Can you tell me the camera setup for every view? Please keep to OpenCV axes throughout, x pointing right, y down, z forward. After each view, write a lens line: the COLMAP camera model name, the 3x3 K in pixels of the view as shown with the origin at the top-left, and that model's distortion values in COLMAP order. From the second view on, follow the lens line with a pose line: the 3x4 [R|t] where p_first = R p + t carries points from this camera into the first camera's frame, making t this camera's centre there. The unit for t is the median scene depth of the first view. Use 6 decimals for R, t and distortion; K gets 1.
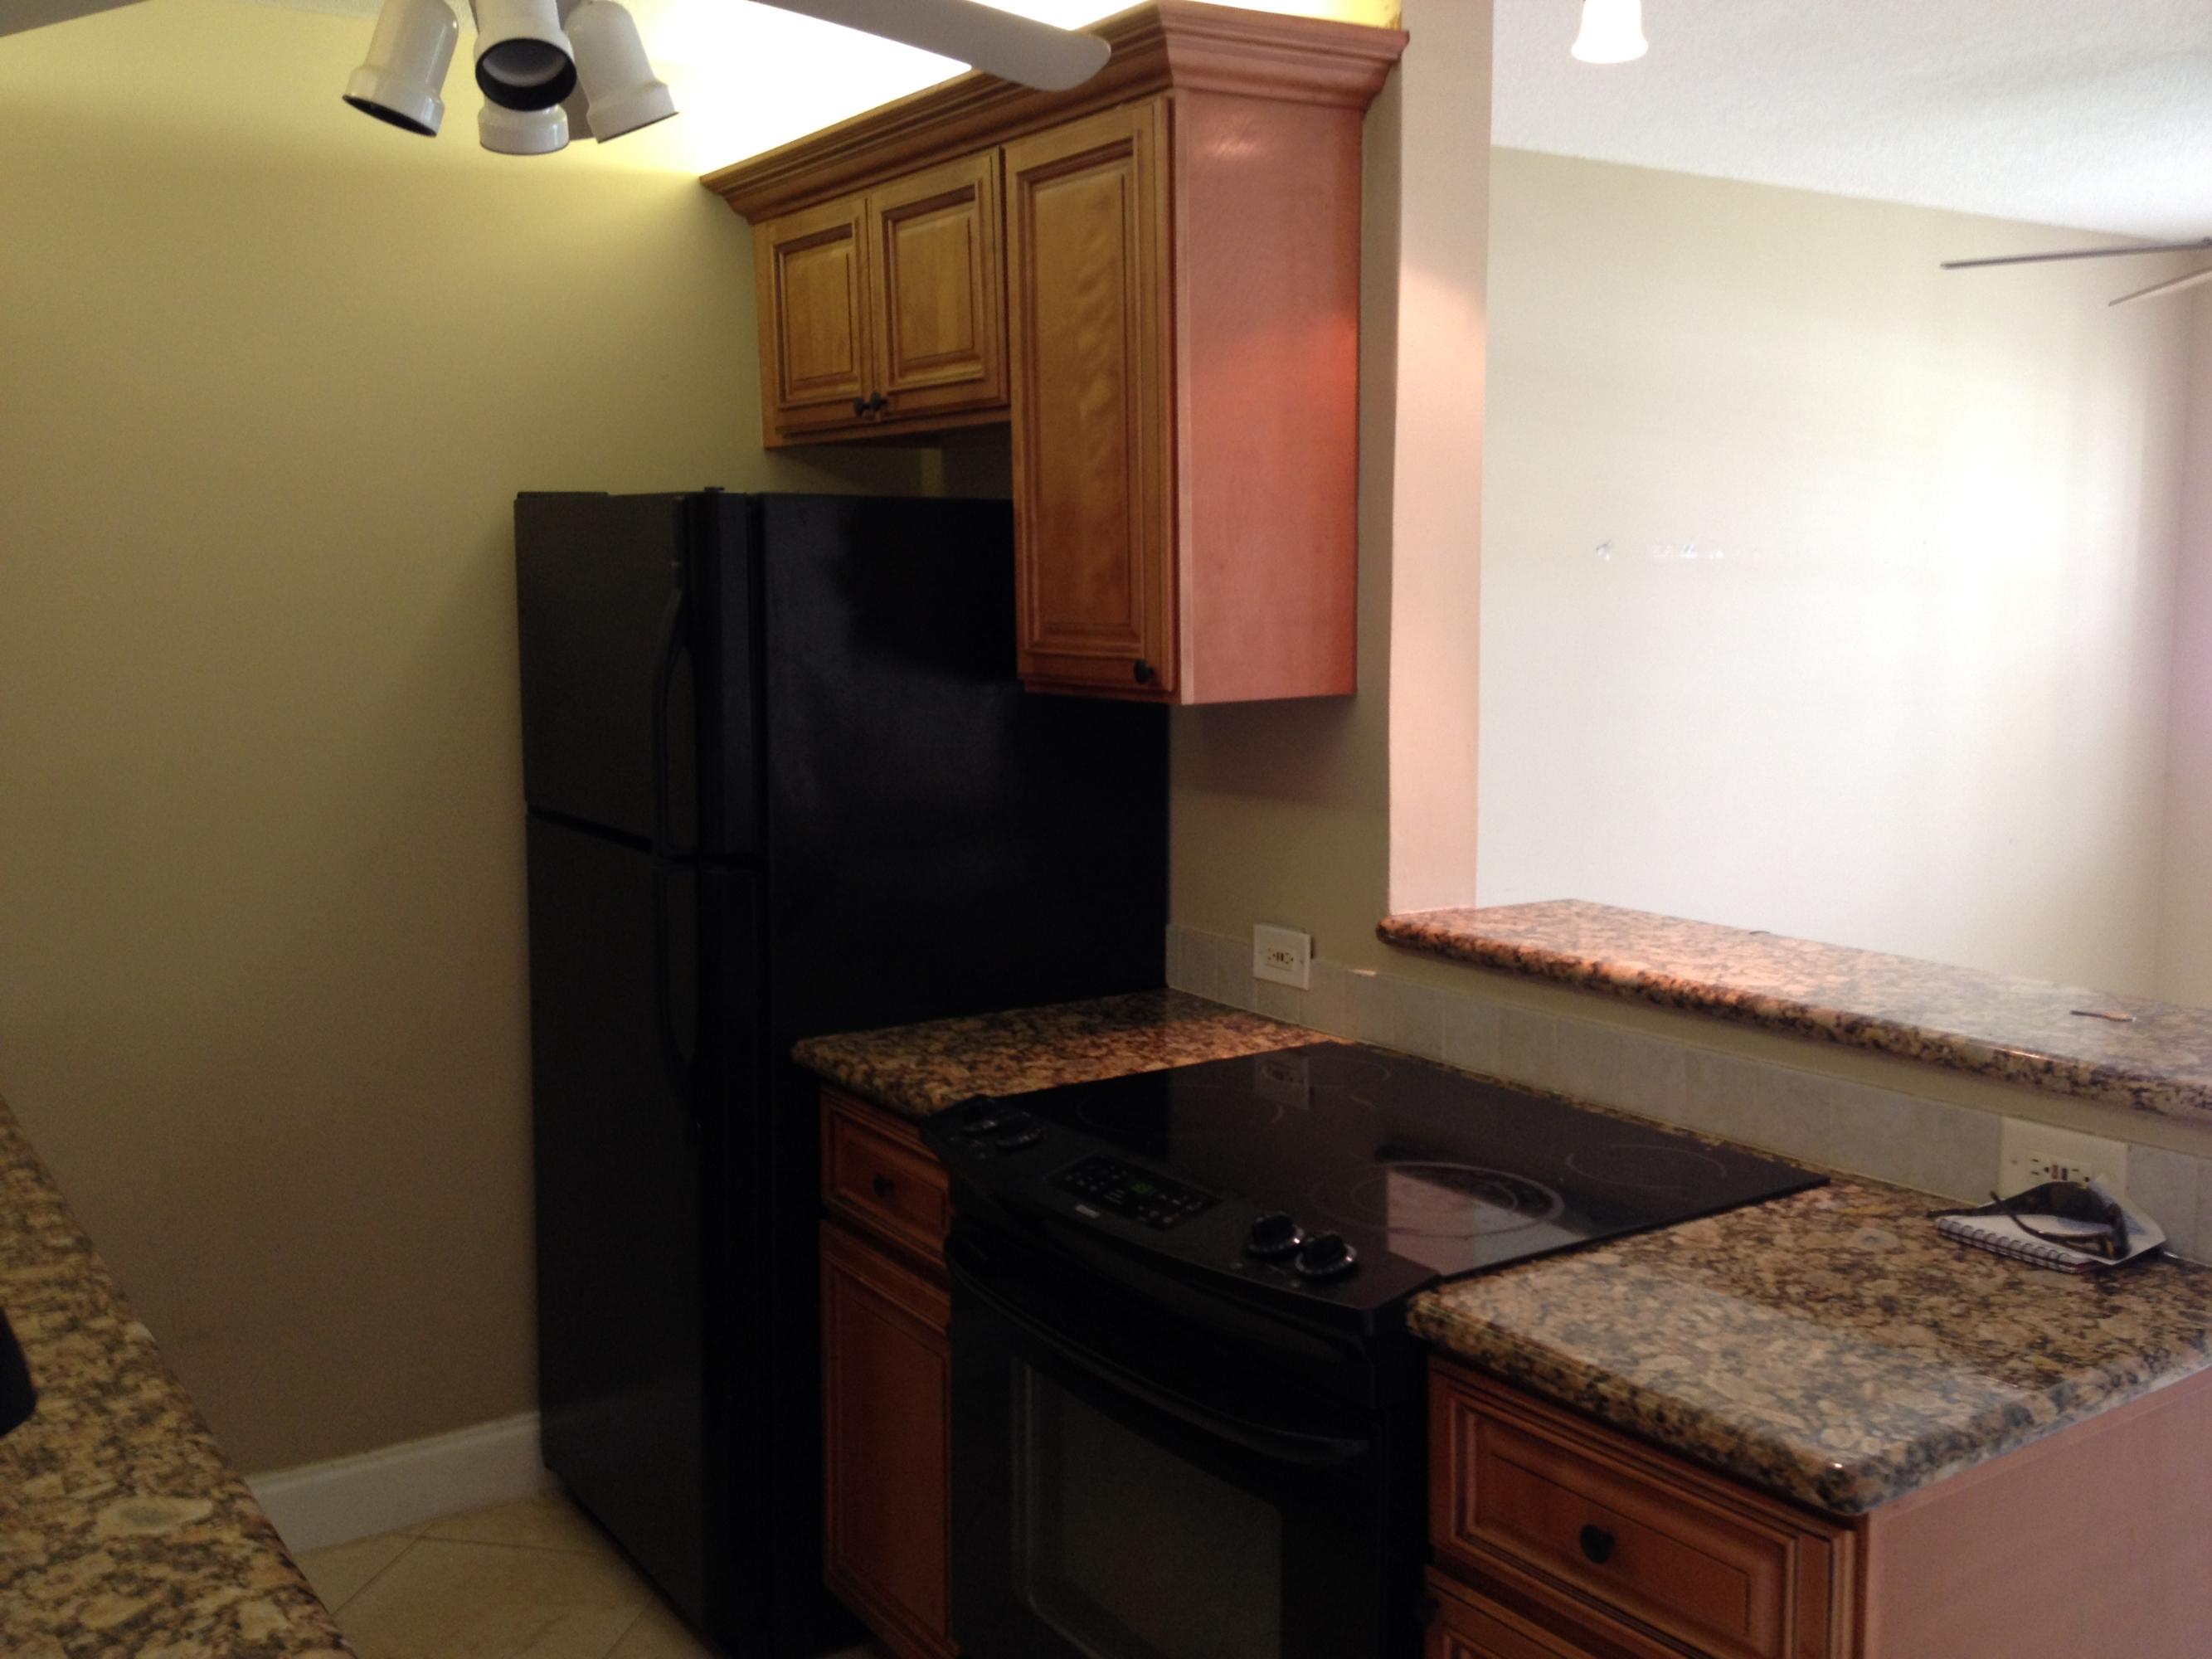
lens RADIAL K [[1856.4, 0, 1106.0], [0, 1856.4, 829.5], [0, 0, 1]] dist [0.118660, -0.248315]
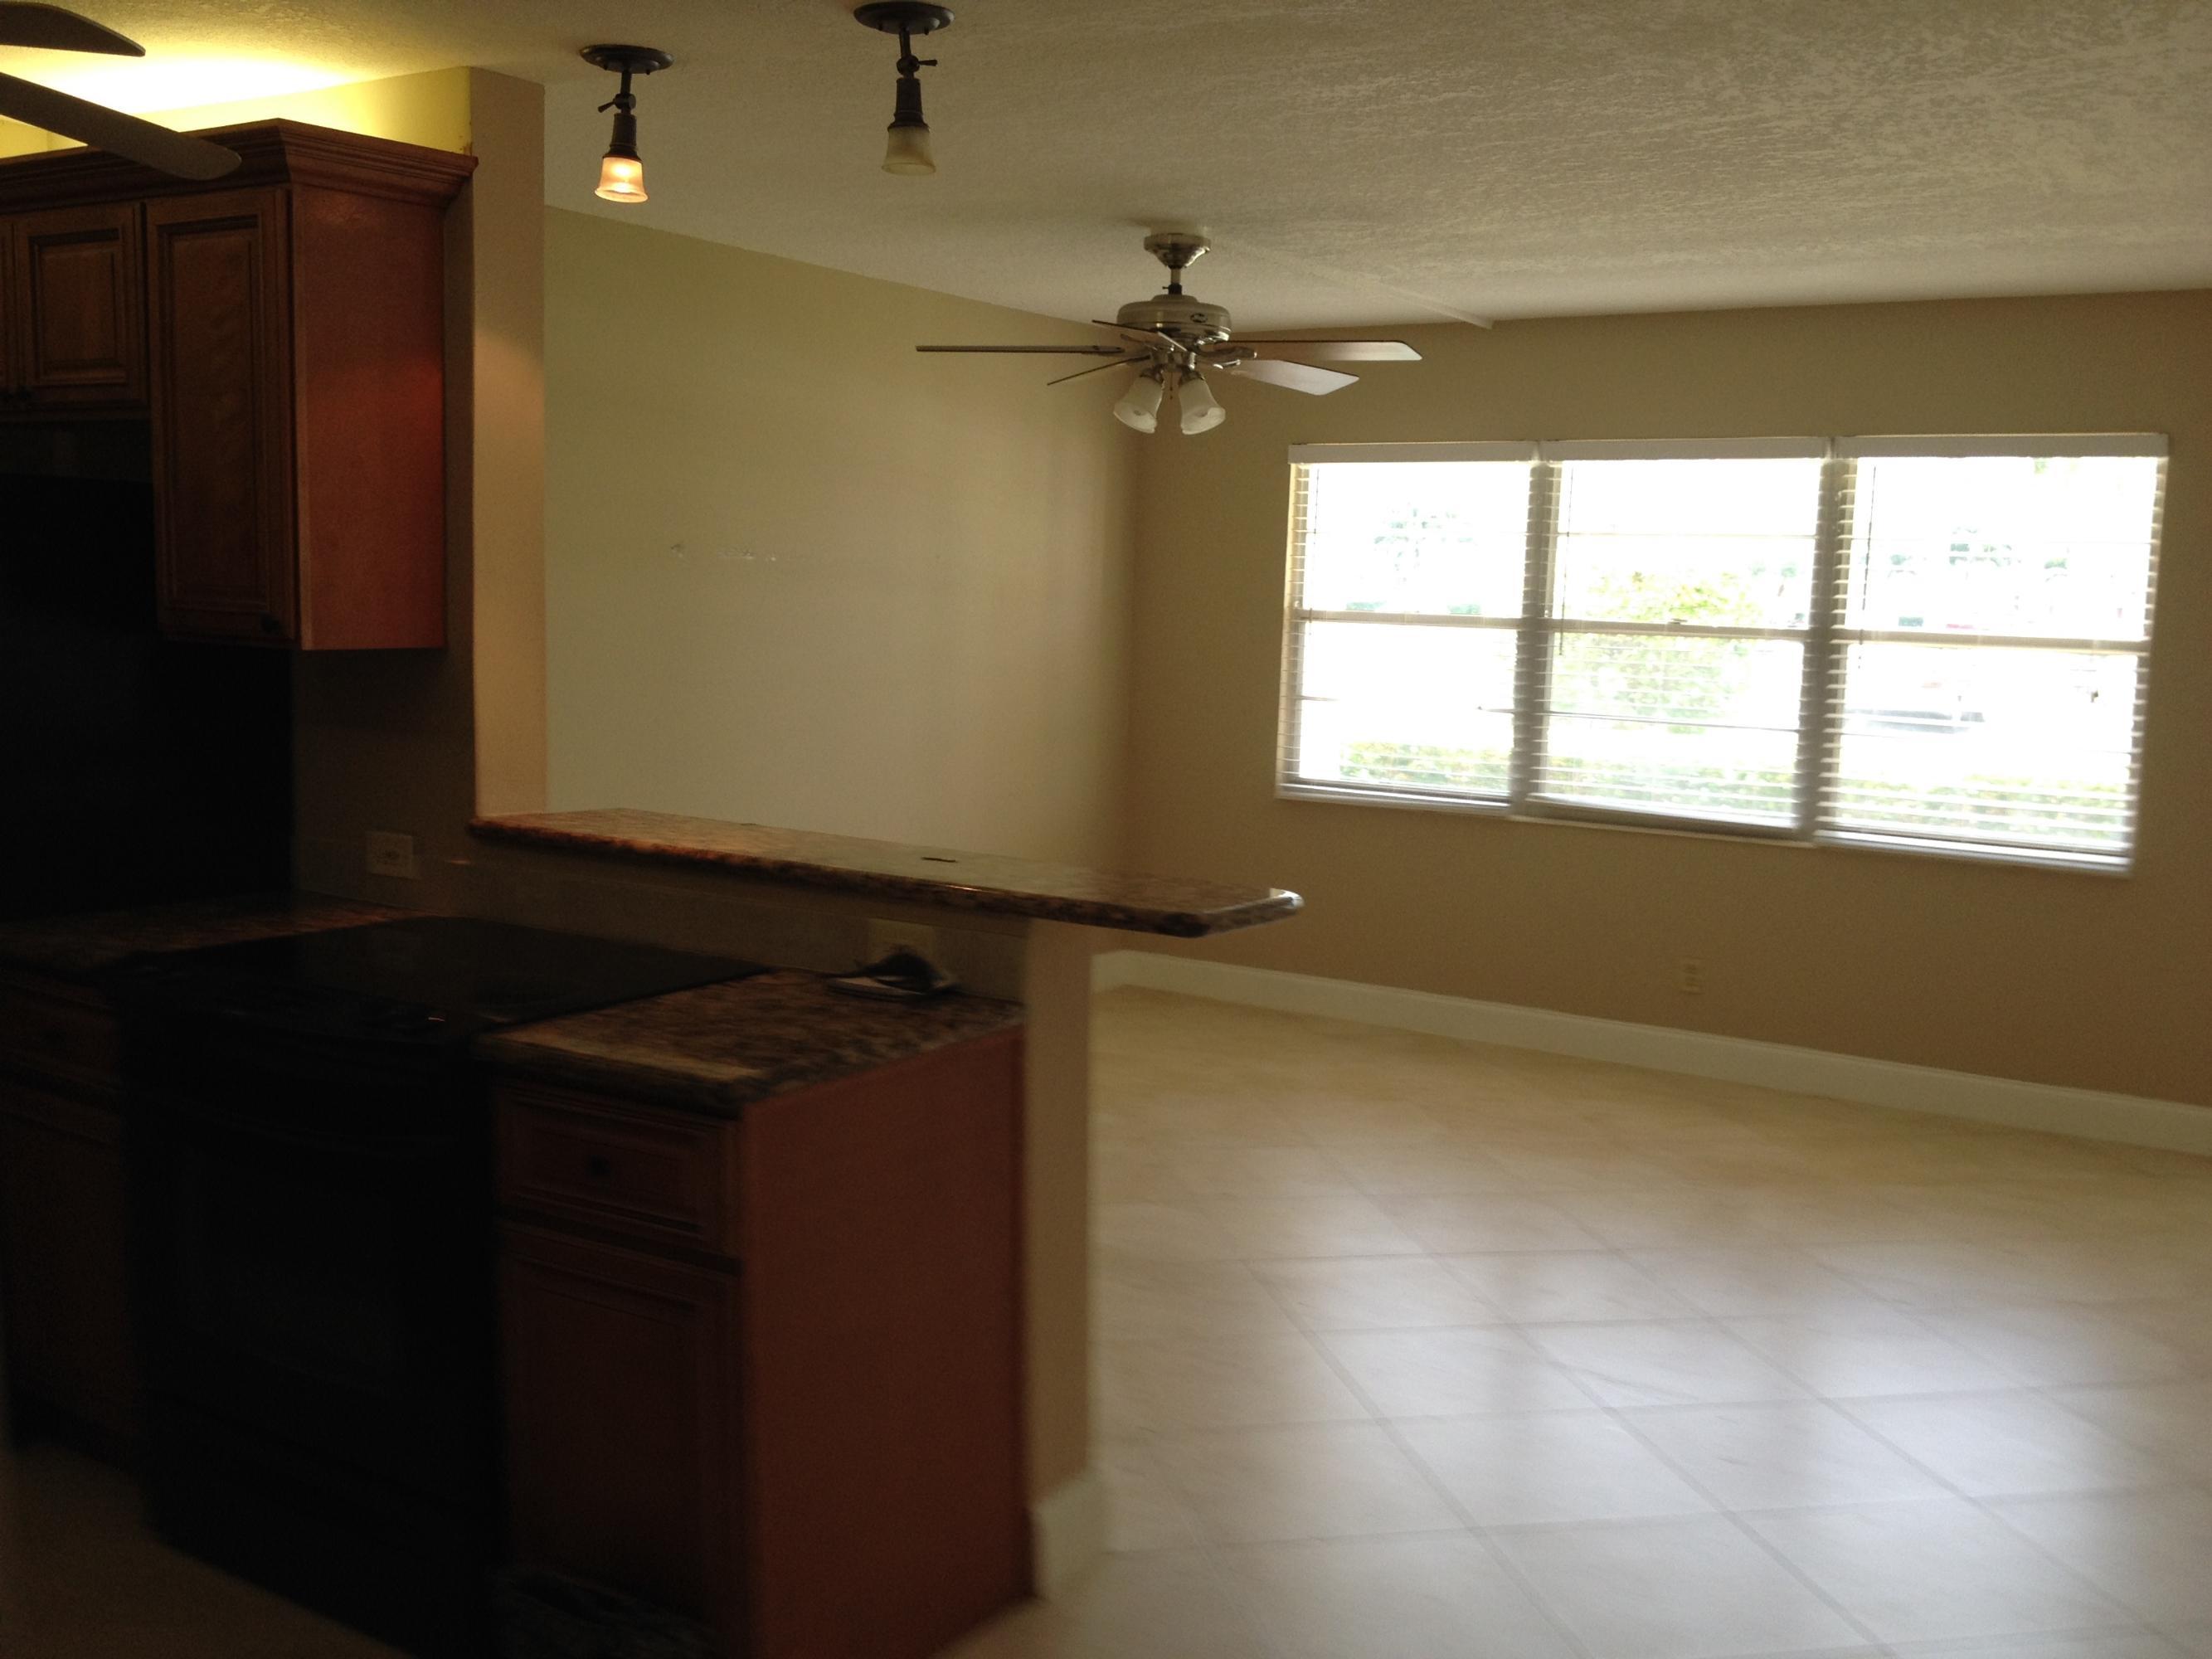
lens RADIAL K [[1874.5, 0, 1106.0], [0, 1874.5, 829.5], [0, 0, 1]] dist [0.004927, -0.076385]
pose [[0.901513, -0.016015, 0.432455, -0.019919], [0.016201, 0.999863, 0.003255, 0.060411], [-0.432448, 0.004072, 0.901649, -0.397079]]
